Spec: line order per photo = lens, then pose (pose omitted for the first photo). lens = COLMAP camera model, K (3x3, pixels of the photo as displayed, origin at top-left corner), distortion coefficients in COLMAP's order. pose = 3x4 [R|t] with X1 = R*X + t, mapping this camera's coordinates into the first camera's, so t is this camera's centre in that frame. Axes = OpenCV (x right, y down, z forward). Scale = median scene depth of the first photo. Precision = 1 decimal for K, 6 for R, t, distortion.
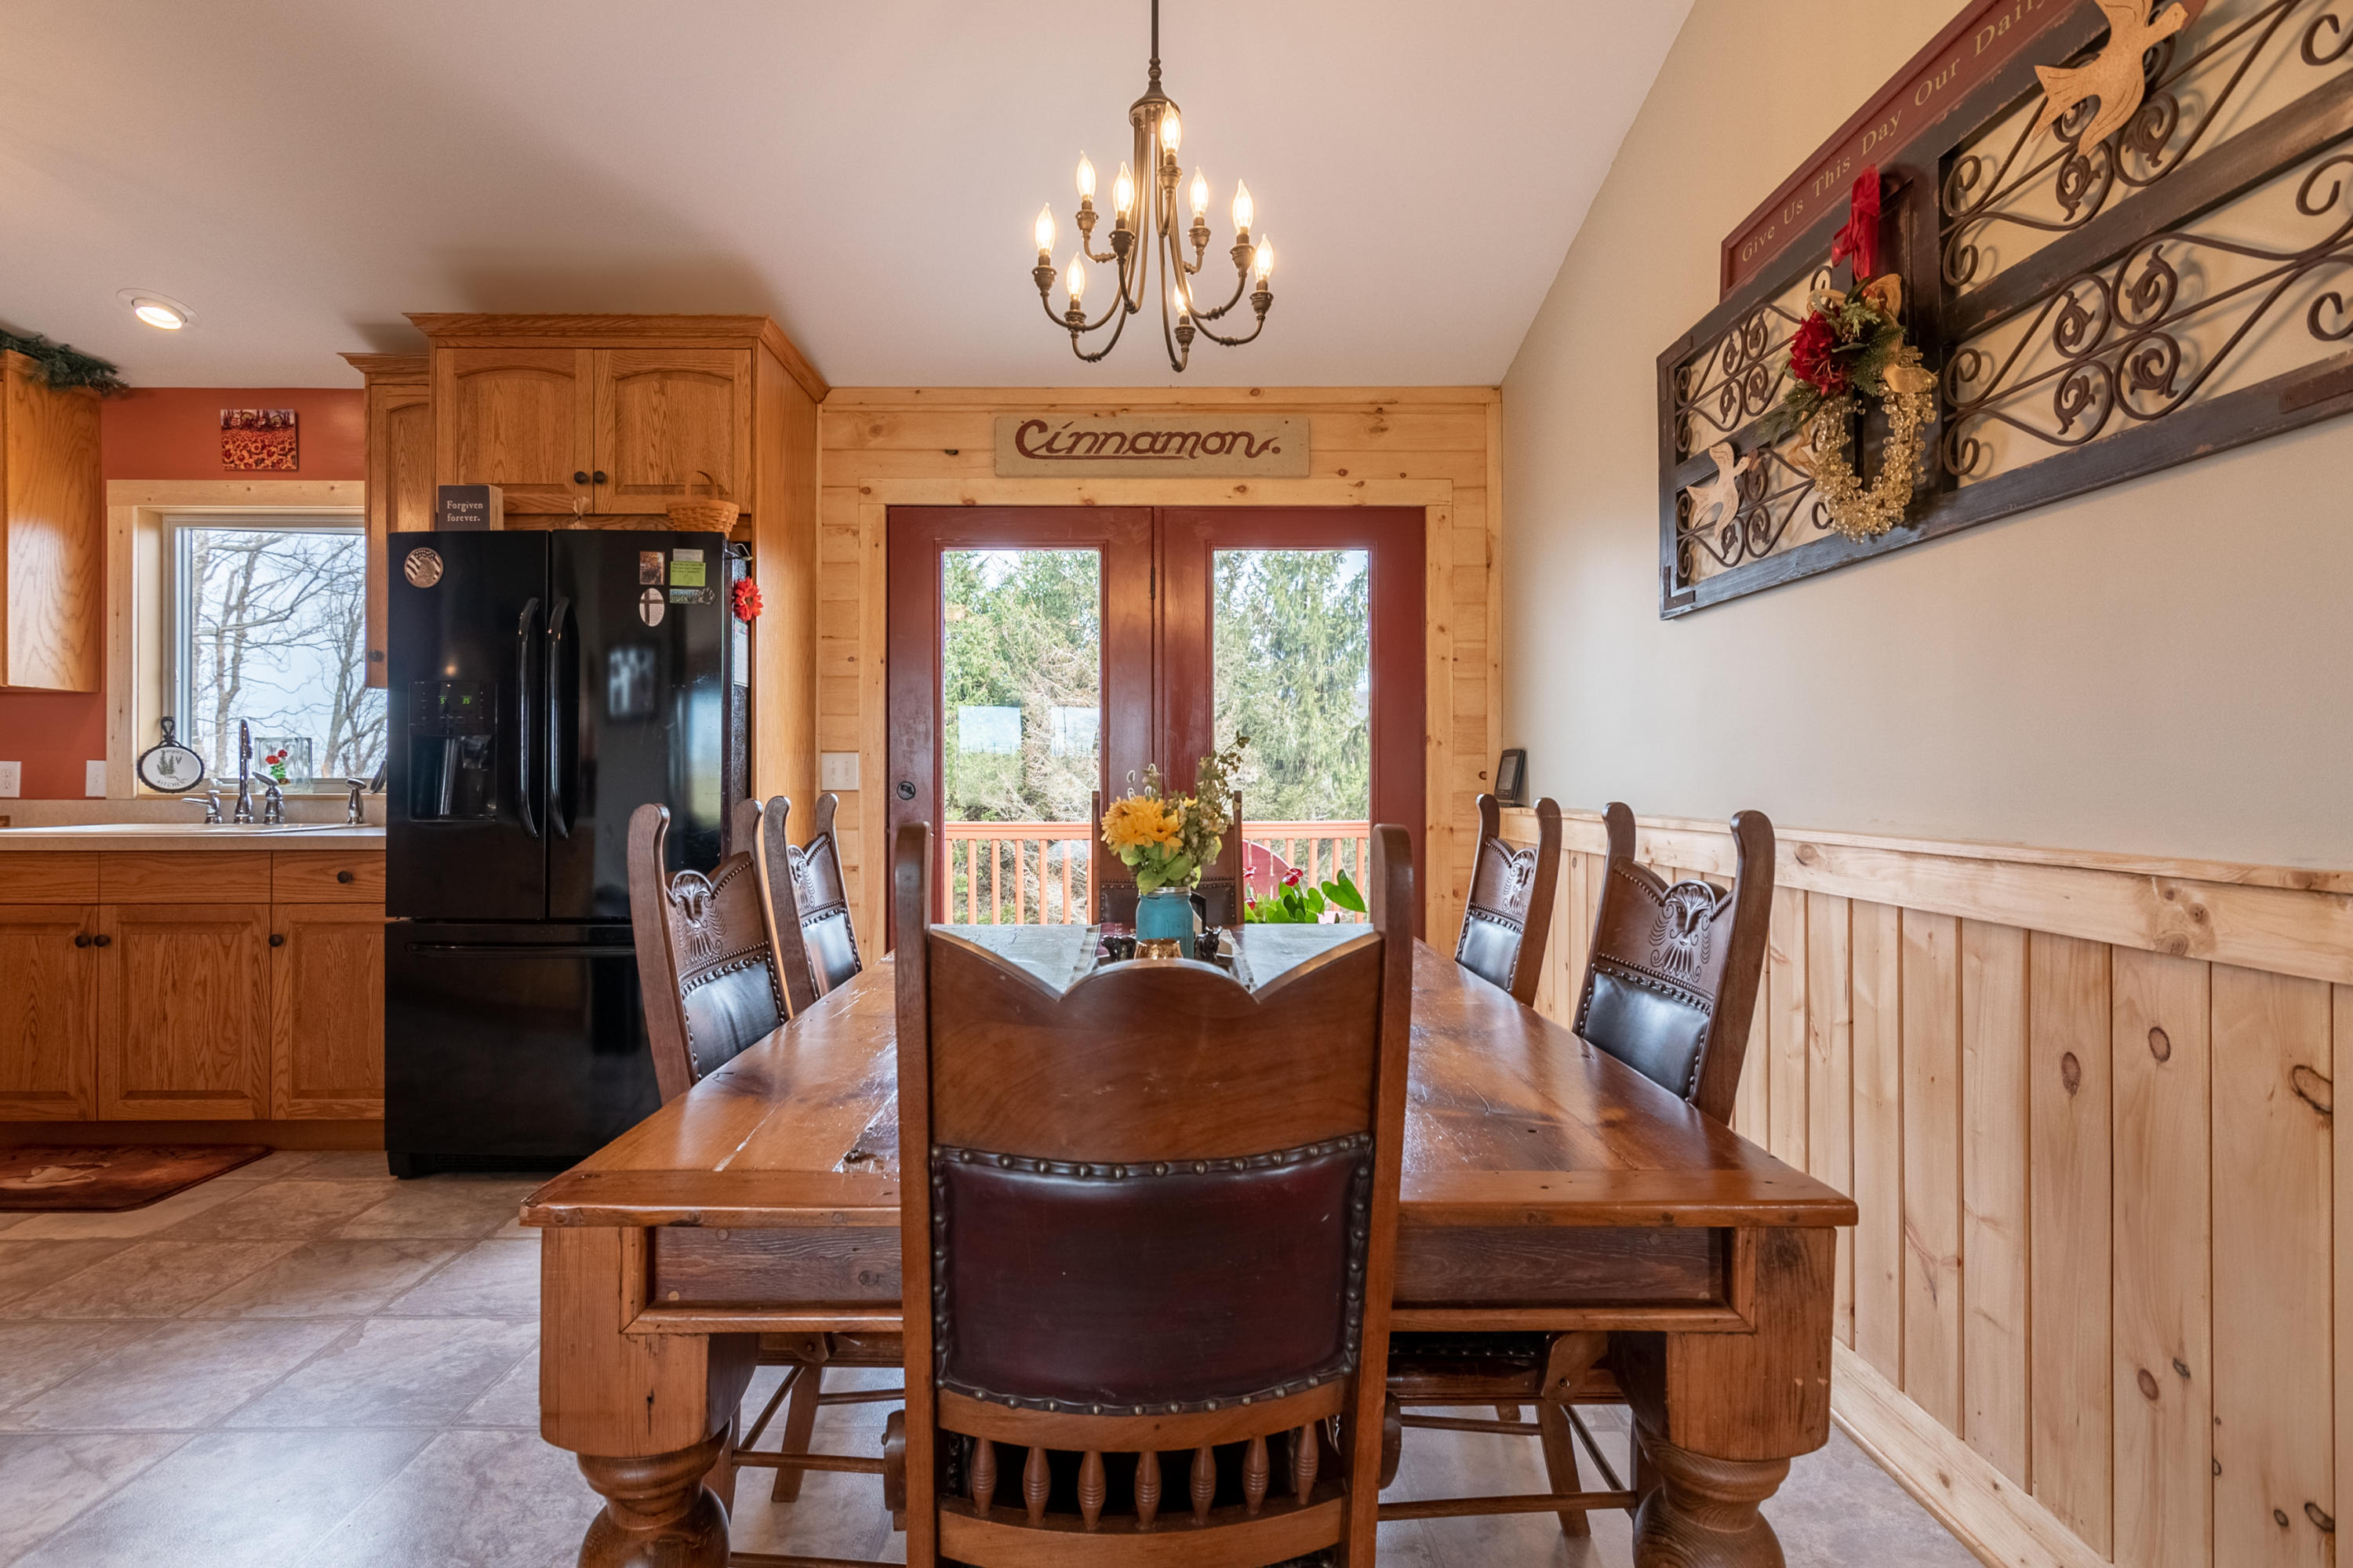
lens RADIAL K [[1145.4, 0, 1156.4], [0, 1145.4, 777.3], [0, 0, 1]] dist [-0.001223, 0.000949]
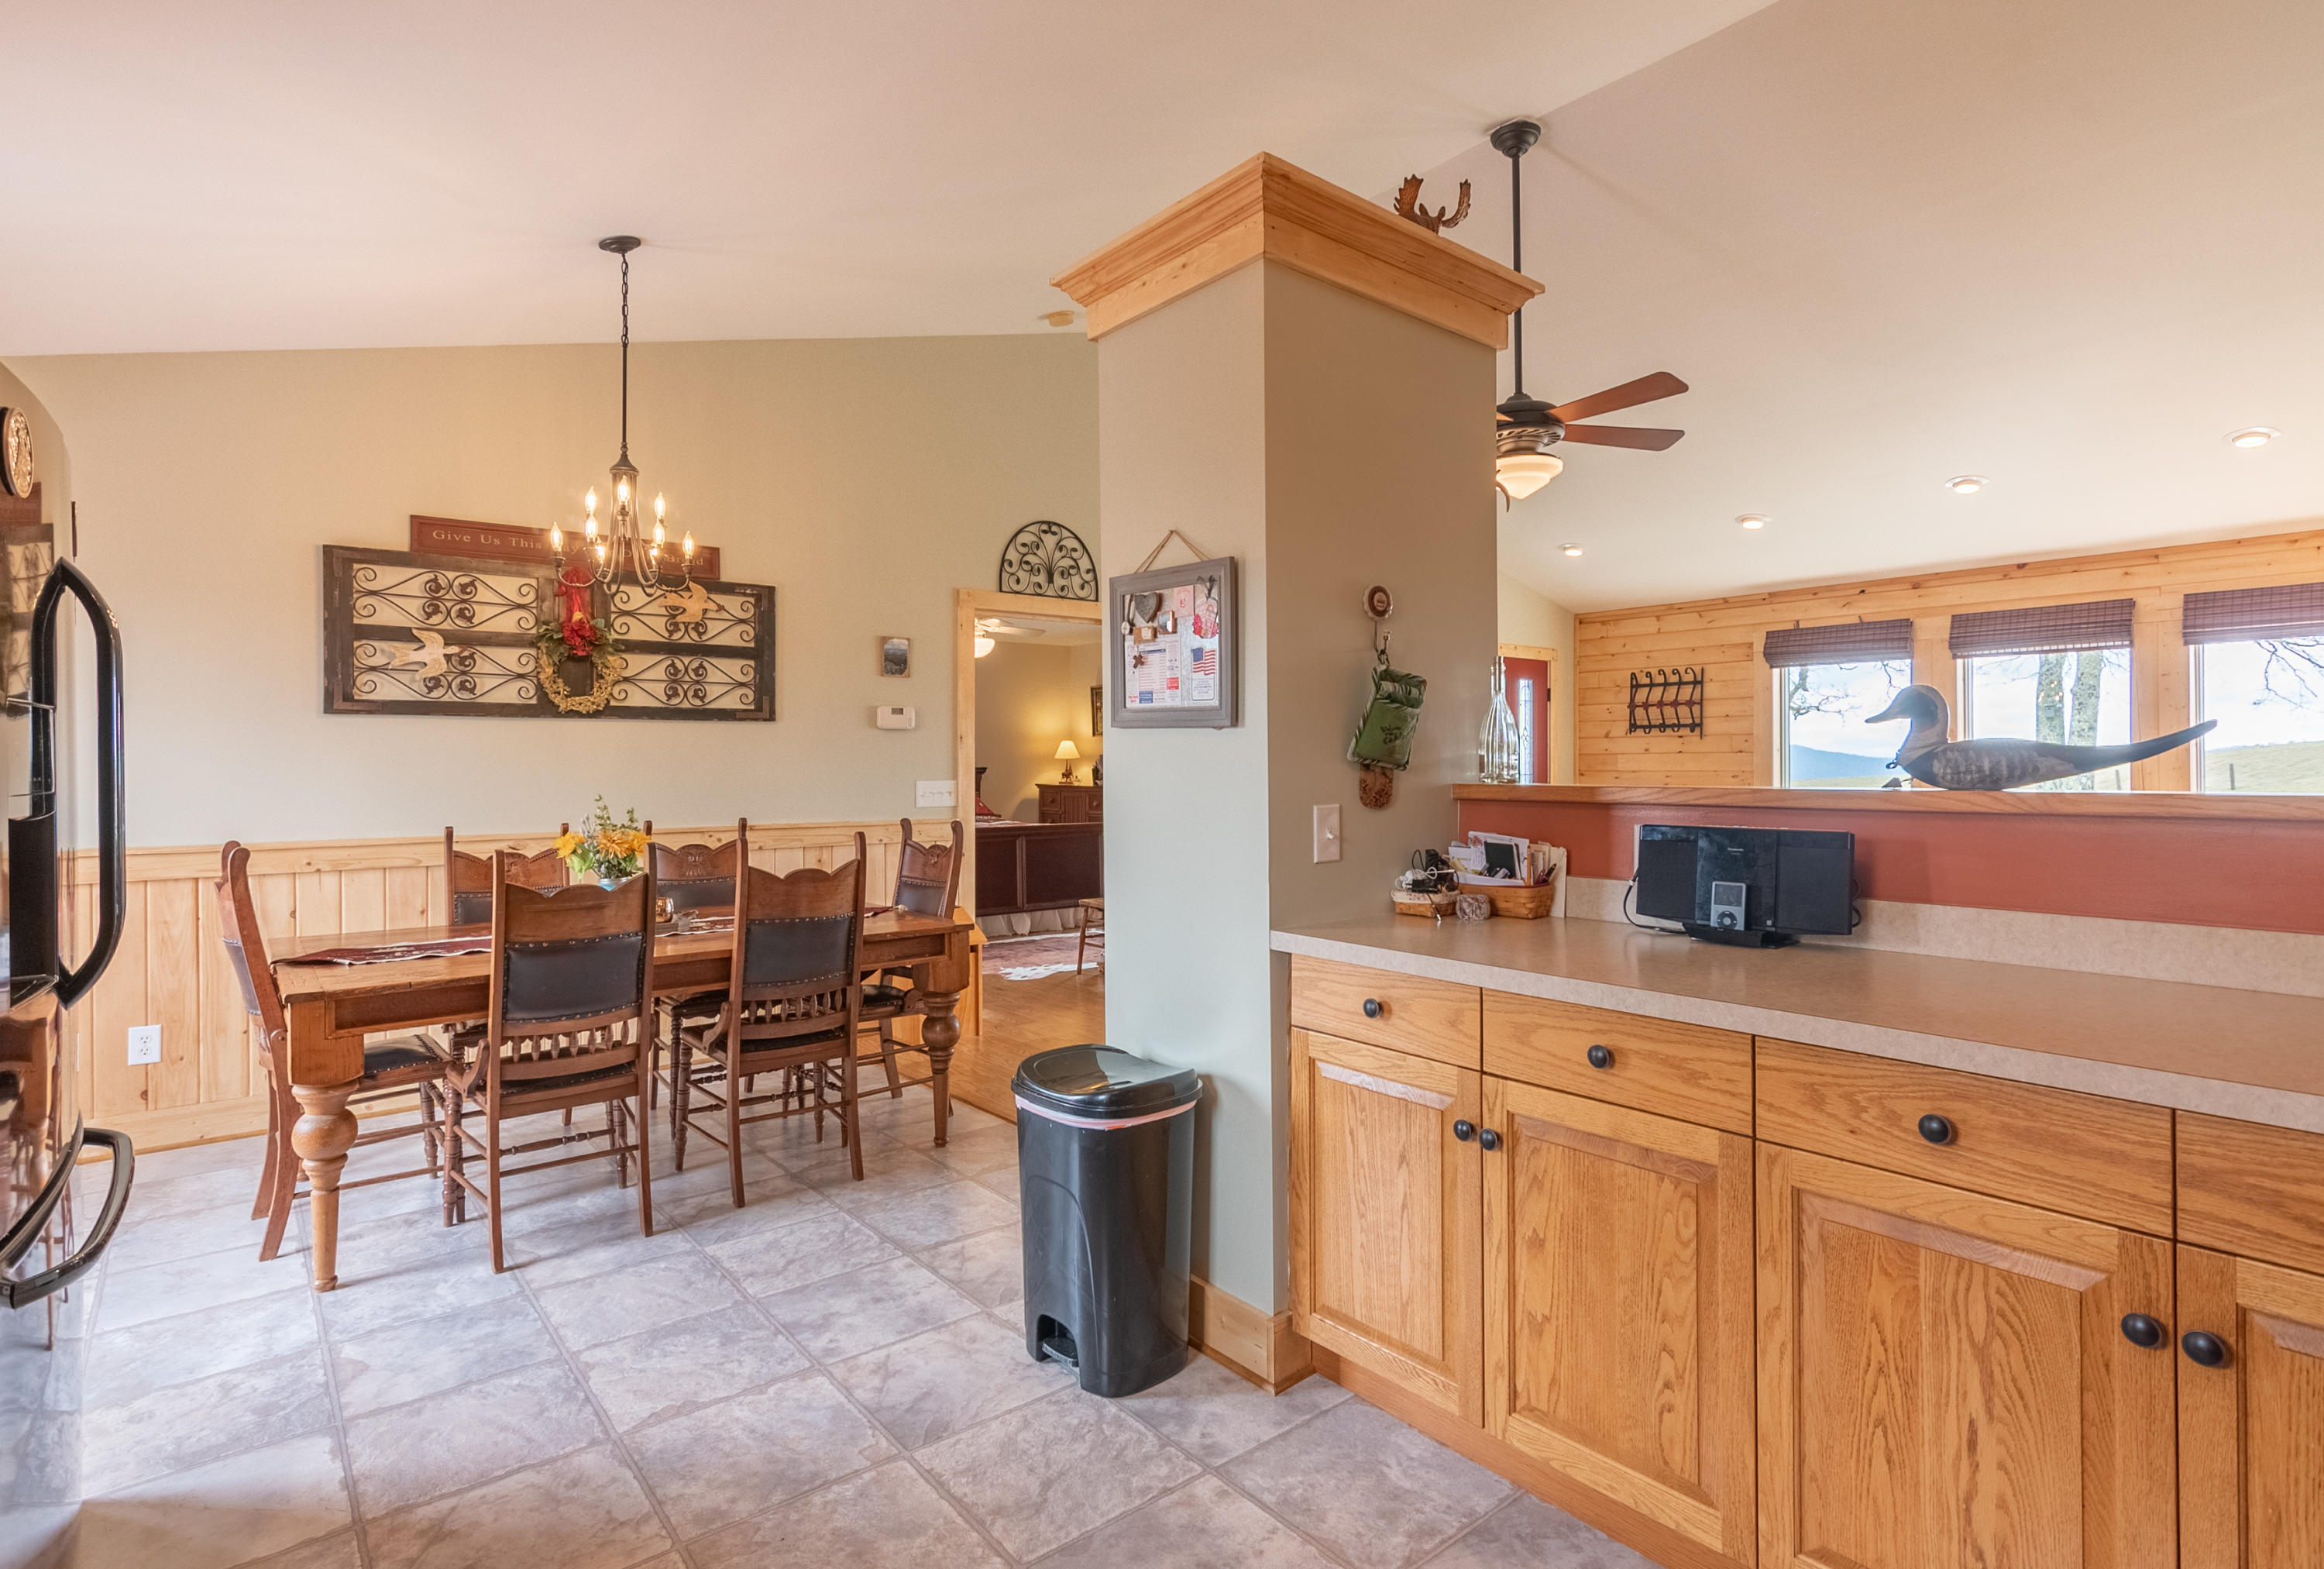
lens RADIAL K [[1173.3, 0, 1185.0], [0, 1173.3, 748.6], [0, 0, 1]] dist [0.000911, 0.000598]
pose [[-0.634954, 0.010166, 0.772483, -1.220271], [0.002935, 0.999938, -0.010747, -0.054992], [-0.772545, -0.004556, -0.634944, 0.883408]]
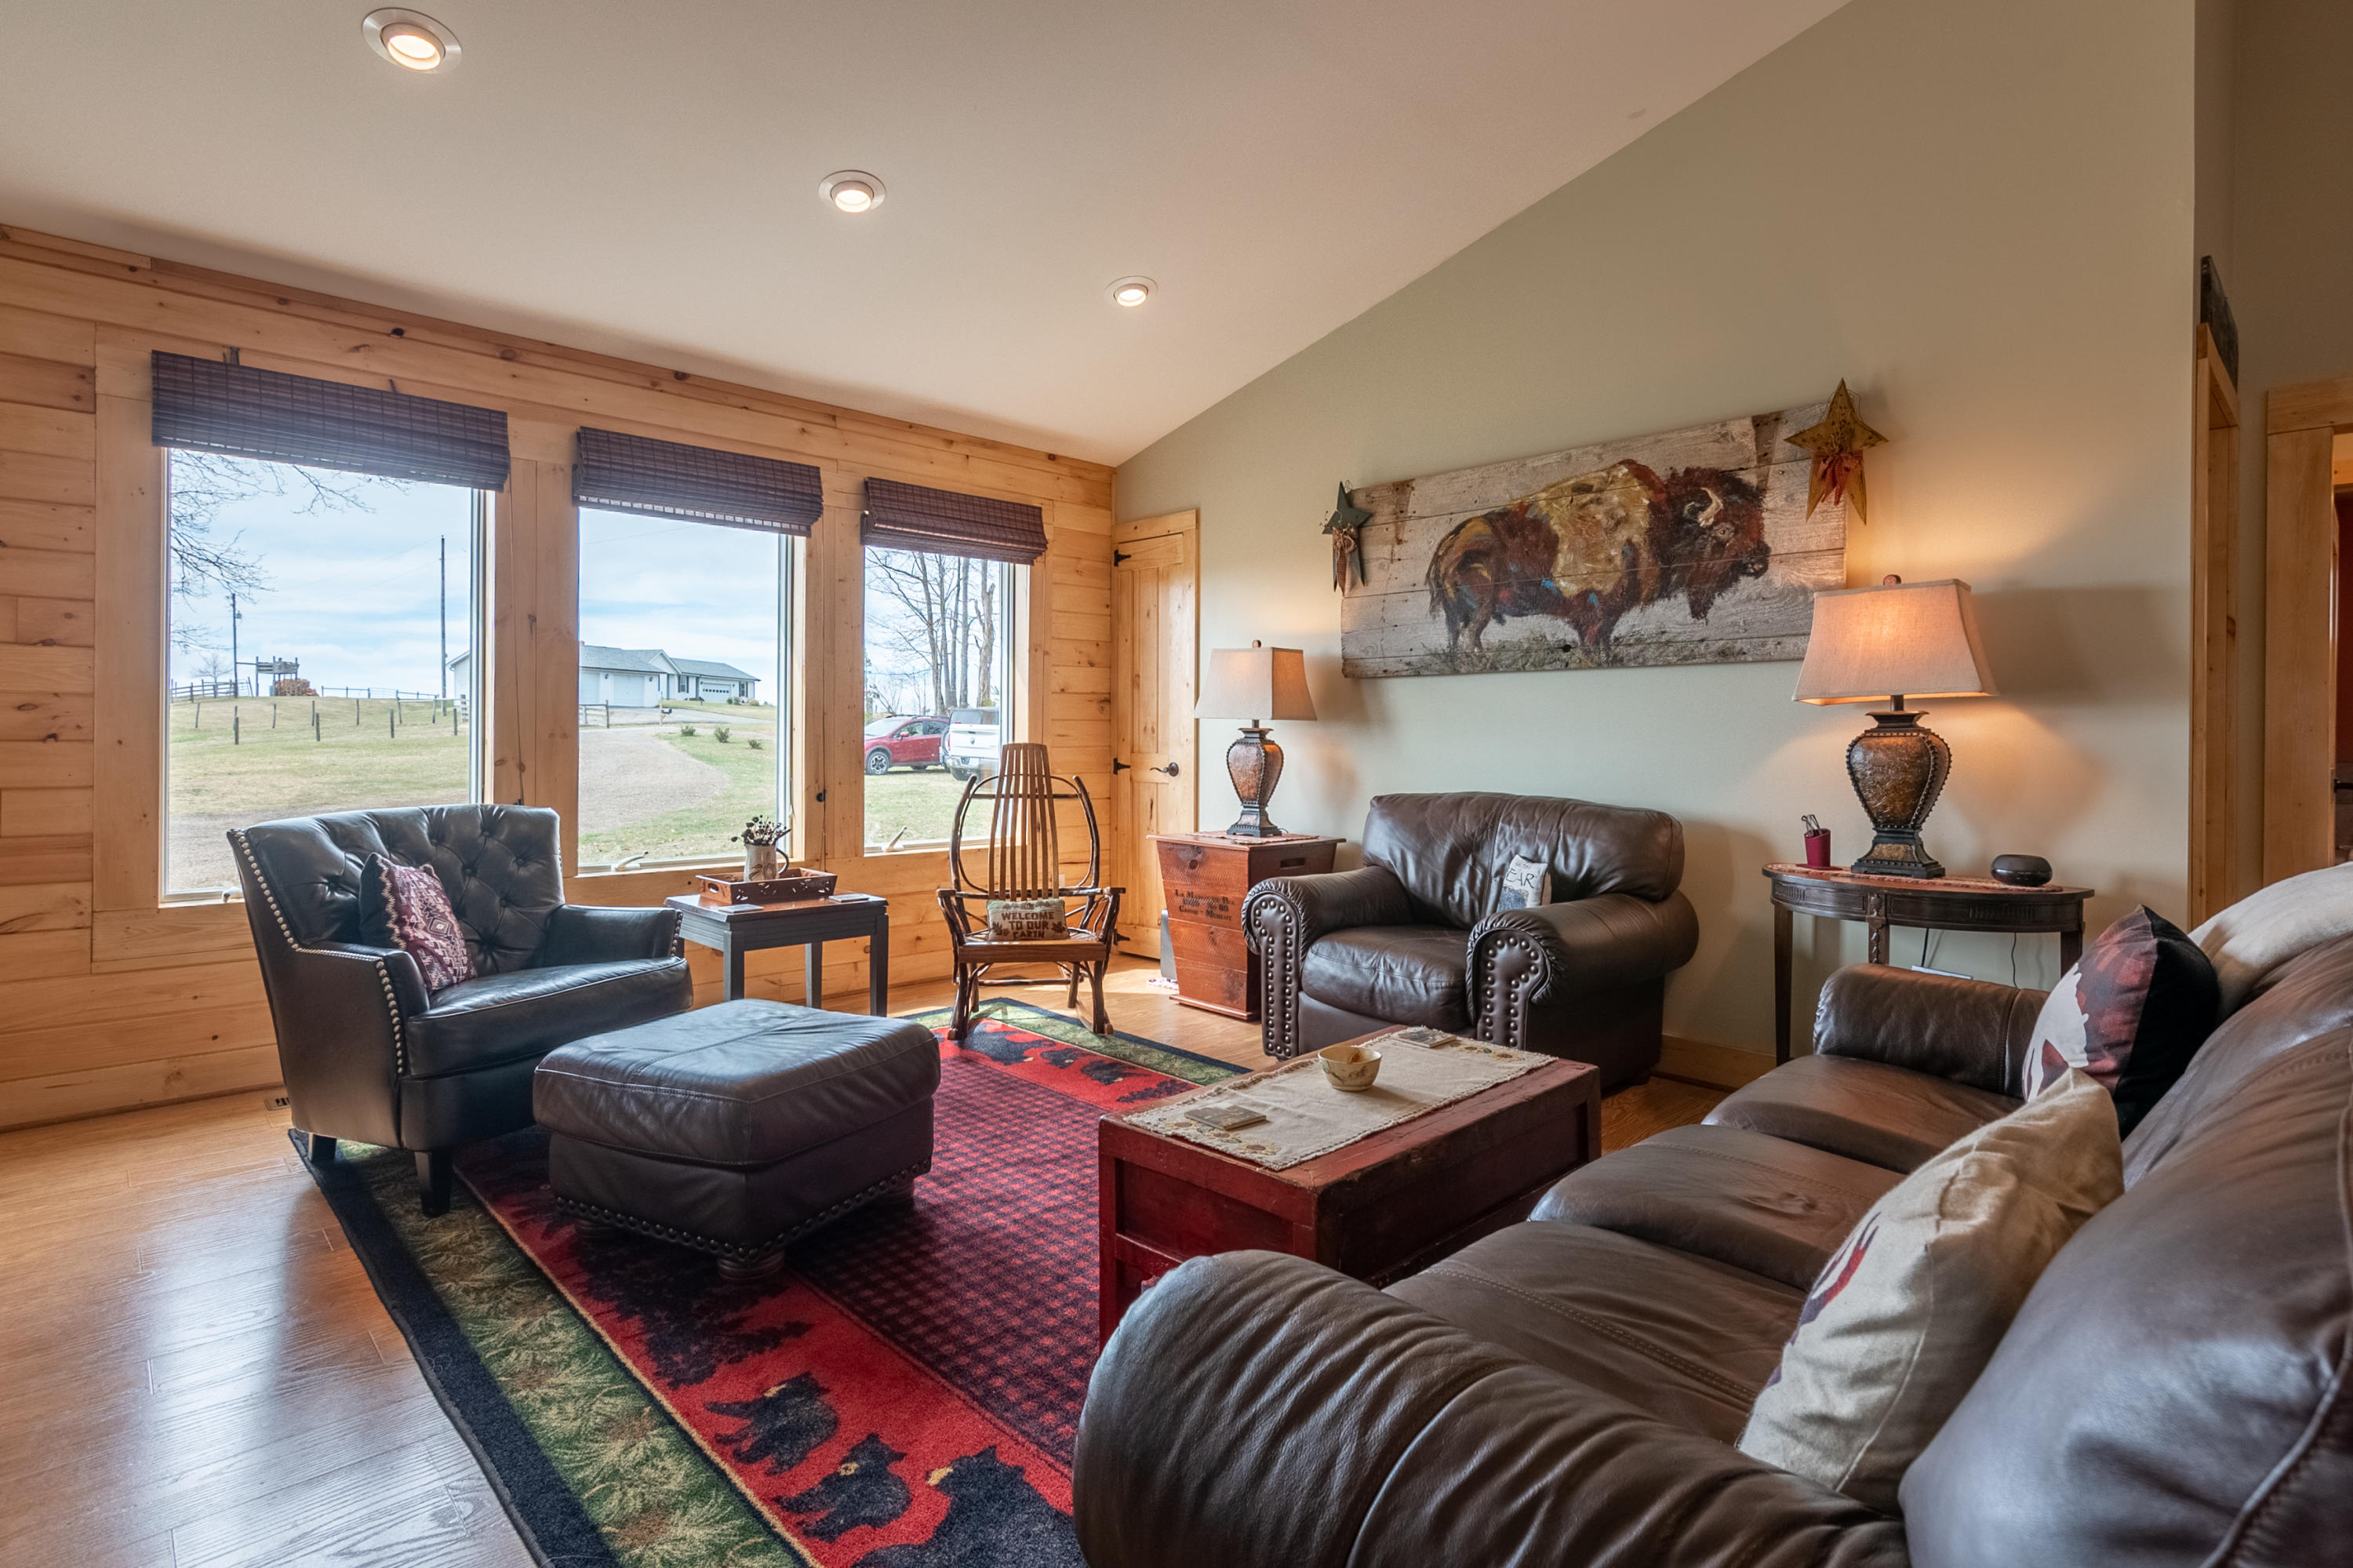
lens RADIAL K [[1140.4, 0, 1173.1], [0, 1140.4, 764.2], [0, 0, 1]] dist [0.001395, 0.000202]
pose [[-0.731420, 0.011972, -0.681823, -0.062549], [-0.006690, 0.999672, 0.024729, -0.004016], [0.681895, 0.022649, -0.731099, -0.320061]]
